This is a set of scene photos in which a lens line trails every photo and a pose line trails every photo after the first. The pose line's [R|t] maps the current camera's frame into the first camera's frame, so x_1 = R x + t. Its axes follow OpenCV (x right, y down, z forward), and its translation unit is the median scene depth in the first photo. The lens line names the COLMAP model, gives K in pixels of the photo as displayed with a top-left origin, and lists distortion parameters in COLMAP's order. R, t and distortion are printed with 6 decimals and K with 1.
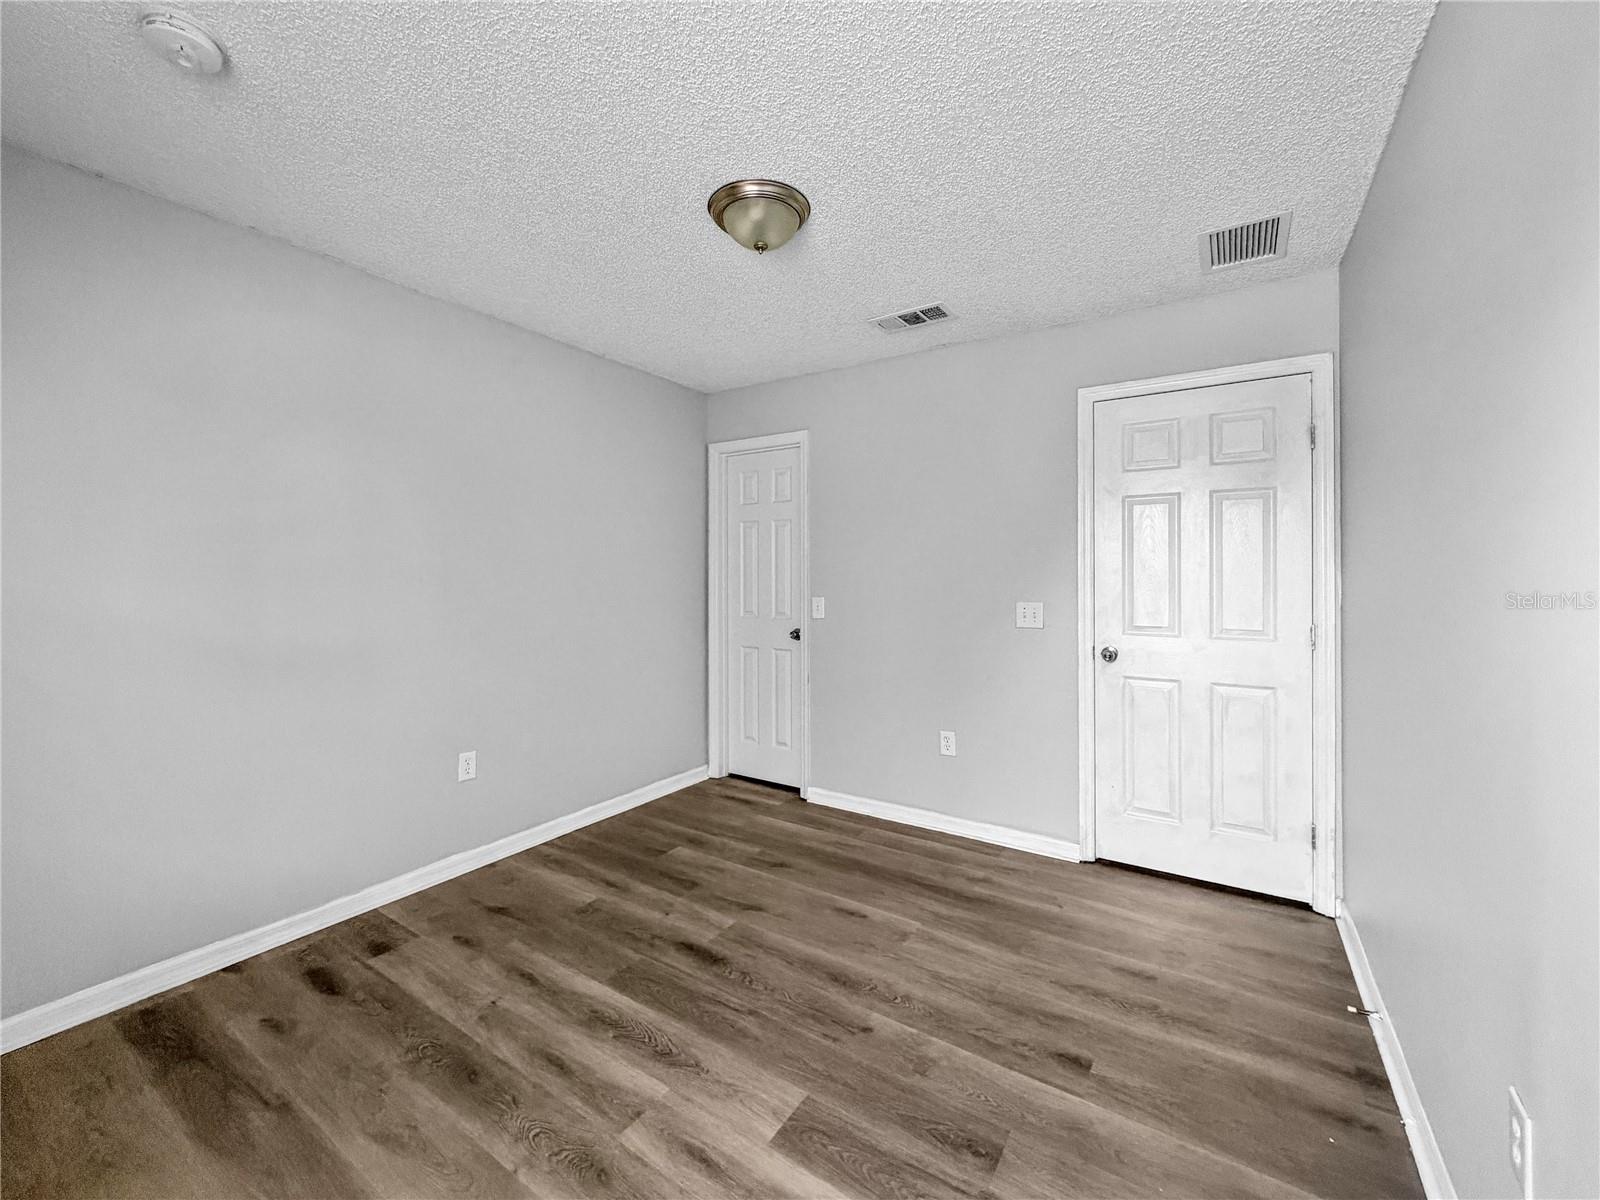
lens RADIAL K [[640.1, 0, 802.0], [0, 640.1, 588.4], [0, 0, 1]] dist [-0.000725, -0.000070]
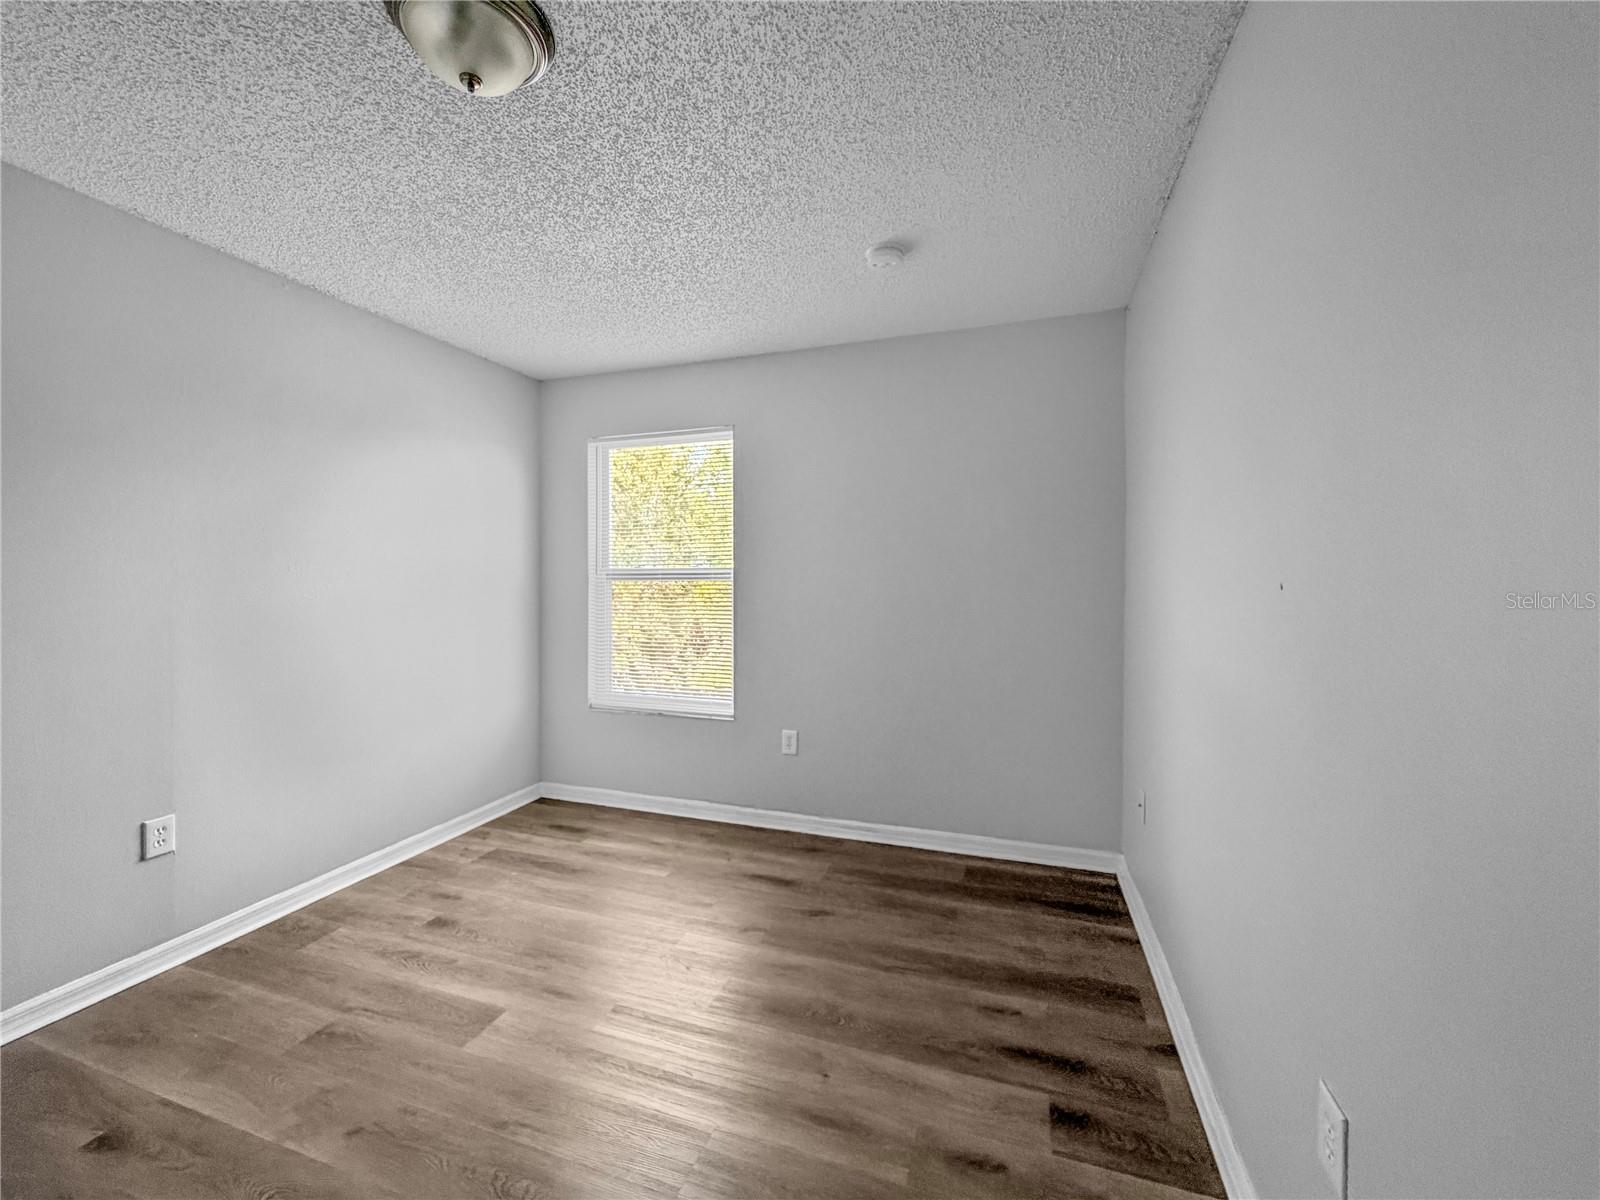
lens RADIAL K [[640.1, 0, 802.0], [0, 640.1, 588.4], [0, 0, 1]] dist [-0.000725, -0.000070]
pose [[-0.970914, 0.001067, -0.239427, -0.260817], [-0.005328, 0.999646, 0.026061, -0.029956], [0.239370, 0.026579, -0.970565, 1.912369]]
